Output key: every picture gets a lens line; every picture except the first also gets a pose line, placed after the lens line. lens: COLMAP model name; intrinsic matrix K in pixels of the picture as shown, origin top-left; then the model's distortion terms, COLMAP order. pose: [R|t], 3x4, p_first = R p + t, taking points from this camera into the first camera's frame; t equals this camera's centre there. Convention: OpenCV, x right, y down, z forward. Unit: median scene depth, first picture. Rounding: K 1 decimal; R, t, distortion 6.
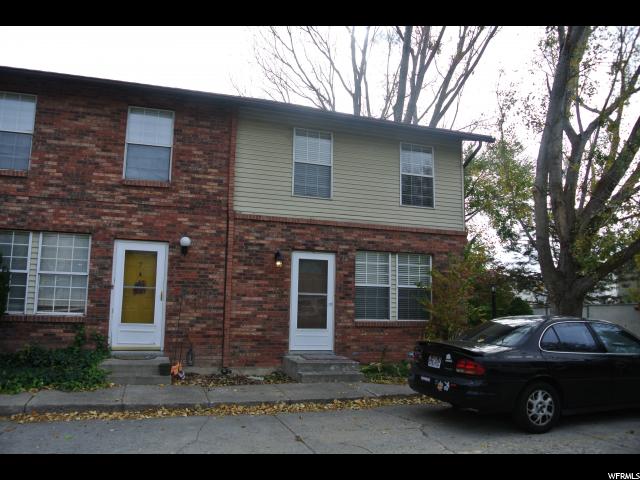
lens RADIAL K [[503.8, 0, 318.1], [0, 503.8, 239.6], [0, 0, 1]] dist [-0.078283, 0.024559]
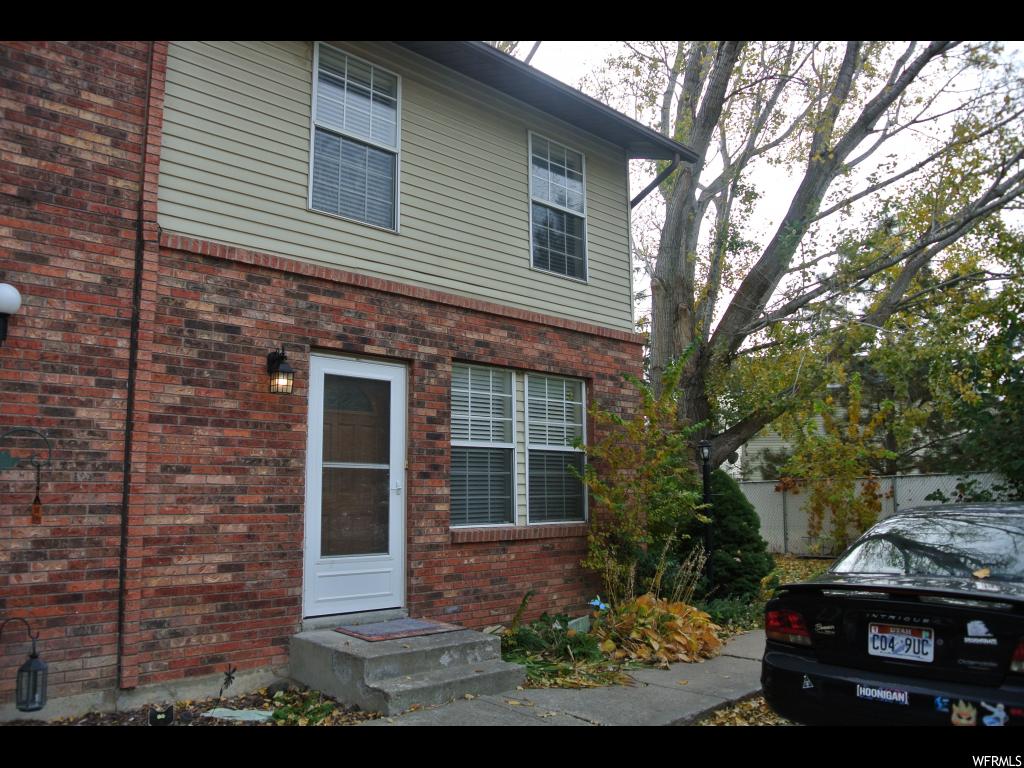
lens RADIAL K [[806.0, 0, 514.4], [0, 806.0, 383.9], [0, 0, 1]] dist [-0.078283, 0.024559]
pose [[0.902858, 0.032461, 0.428712, -0.173186], [-0.032125, 0.999452, -0.008022, 0.047173], [-0.428737, -0.006529, 0.903406, 0.397587]]
